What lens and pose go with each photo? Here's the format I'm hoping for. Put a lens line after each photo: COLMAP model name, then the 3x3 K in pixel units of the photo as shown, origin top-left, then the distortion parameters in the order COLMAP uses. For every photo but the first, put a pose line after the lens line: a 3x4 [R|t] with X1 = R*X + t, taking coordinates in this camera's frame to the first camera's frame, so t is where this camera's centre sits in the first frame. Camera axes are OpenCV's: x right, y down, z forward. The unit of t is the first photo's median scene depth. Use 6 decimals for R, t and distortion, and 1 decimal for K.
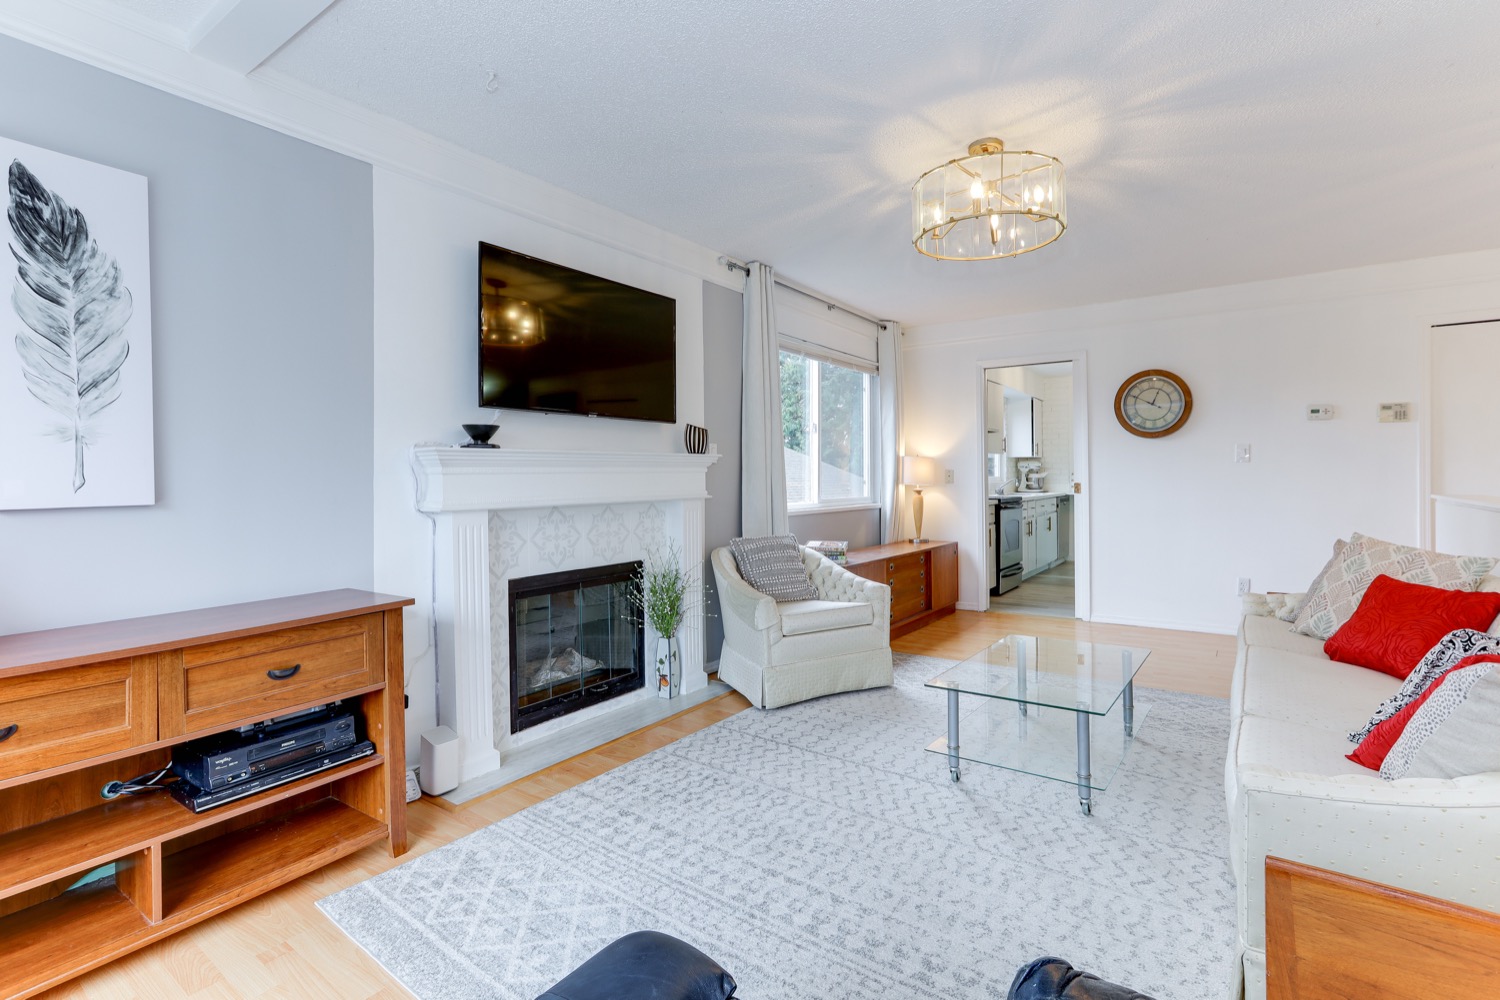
lens RADIAL K [[685.3, 0, 812.6], [0, 685.3, 476.1], [0, 0, 1]] dist [-0.026879, 0.011234]
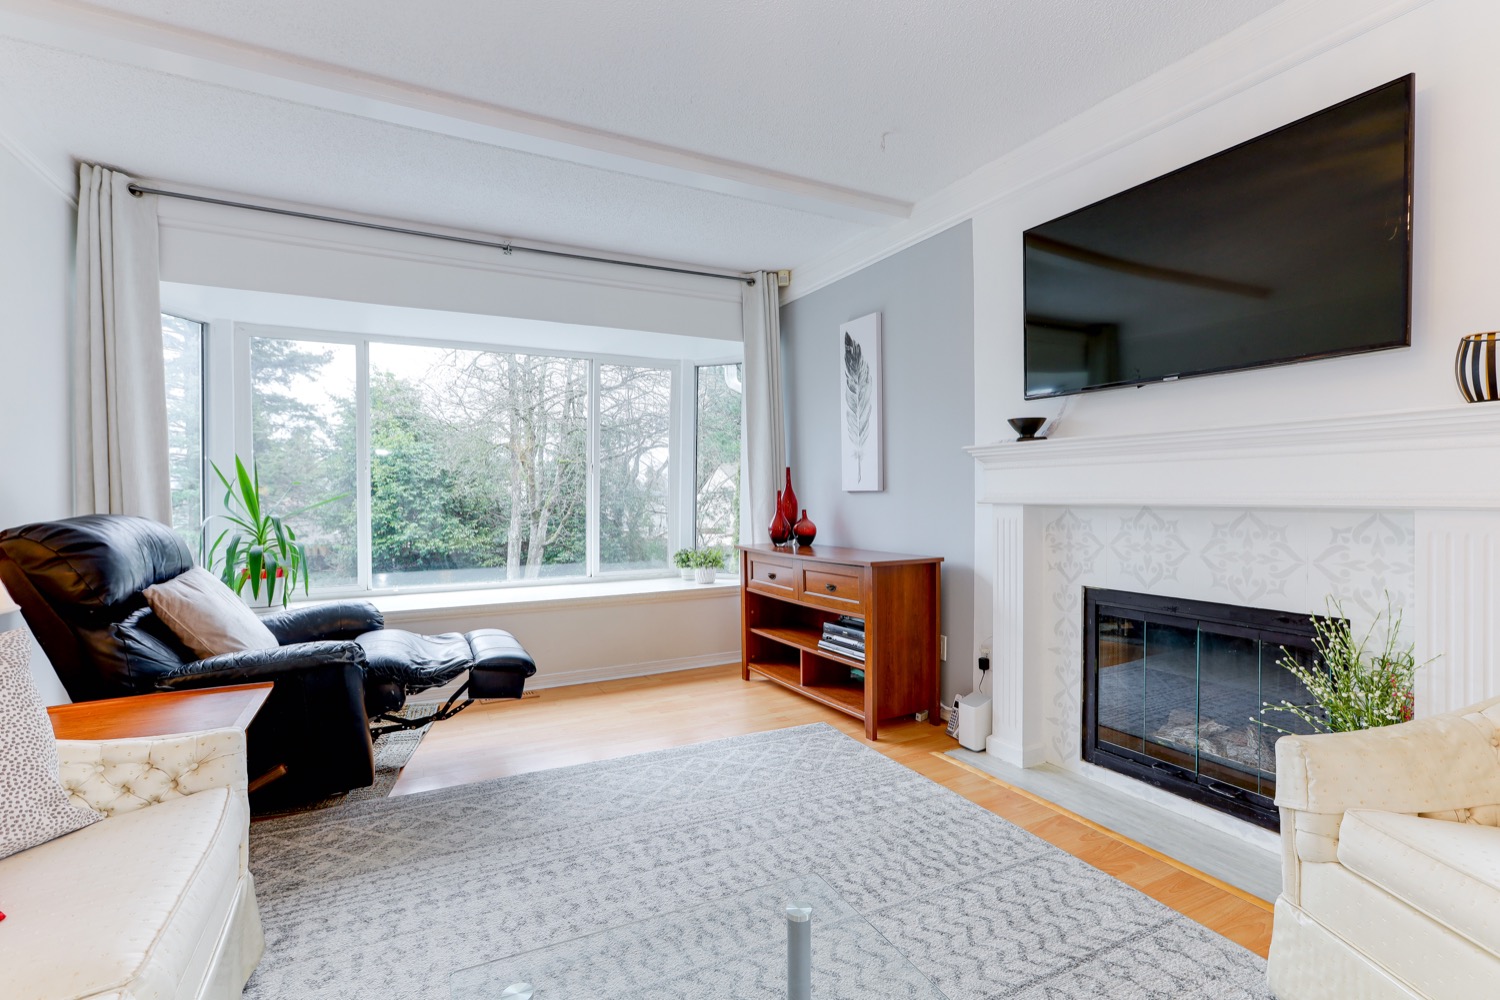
lens RADIAL K [[685.3, 0, 725.2], [0, 685.3, 500.5], [0, 0, 1]] dist [-0.026879, 0.011234]
pose [[-0.514853, 0.025112, -0.856910, 0.599348], [0.013976, 0.999684, 0.020898, 0.017872], [0.857164, -0.001217, -0.515042, 1.158012]]
